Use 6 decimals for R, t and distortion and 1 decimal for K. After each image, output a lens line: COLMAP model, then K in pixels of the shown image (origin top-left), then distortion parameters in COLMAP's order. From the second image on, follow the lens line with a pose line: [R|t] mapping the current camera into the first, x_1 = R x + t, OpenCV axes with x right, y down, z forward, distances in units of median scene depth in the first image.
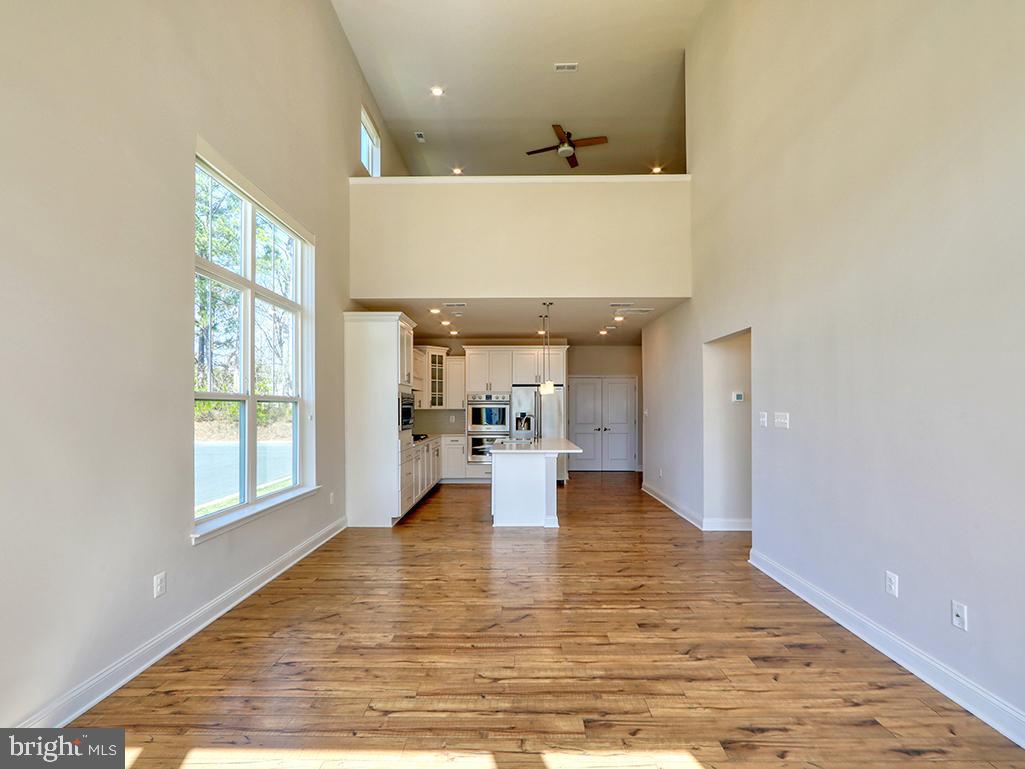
lens RADIAL K [[464.6, 0, 512.5], [0, 464.6, 384.5], [0, 0, 1]] dist [-0.009041, 0.000333]
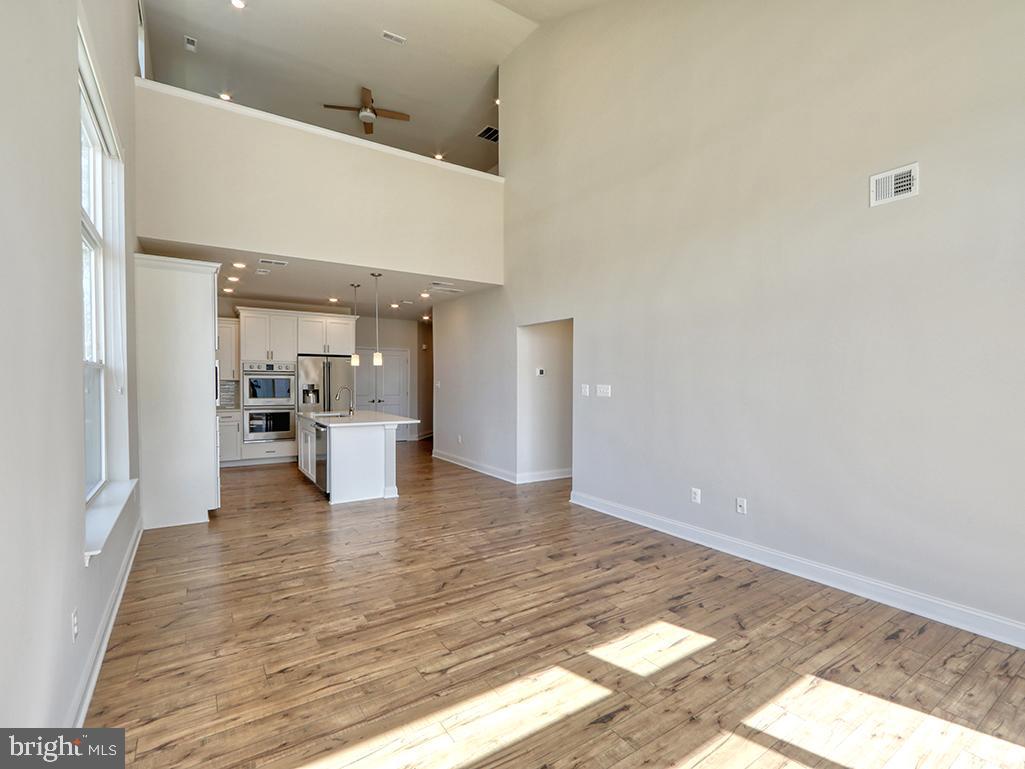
lens RADIAL K [[470.0, 0, 491.0], [0, 470.0, 365.9], [0, 0, 1]] dist [-0.008859, 0.000745]
pose [[0.840369, 0.023712, 0.541497, -0.383095], [-0.035235, 0.999319, 0.010924, 0.000982], [-0.540869, -0.028260, 0.840632, 0.033680]]
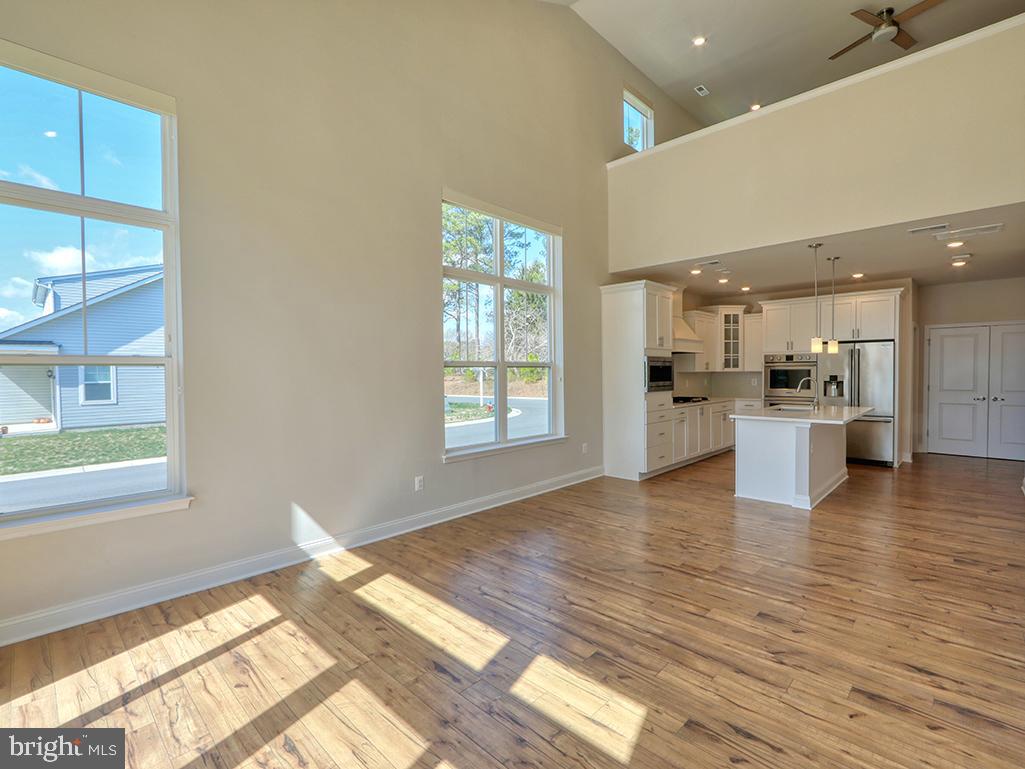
lens RADIAL K [[473.9, 0, 540.3], [0, 473.9, 361.9], [0, 0, 1]] dist [-0.009180, 0.001356]
pose [[0.748934, -0.017345, -0.662417, 0.396588], [0.039833, 0.999028, 0.018876, -0.000442], [0.661446, -0.040522, 0.748897, 0.040820]]
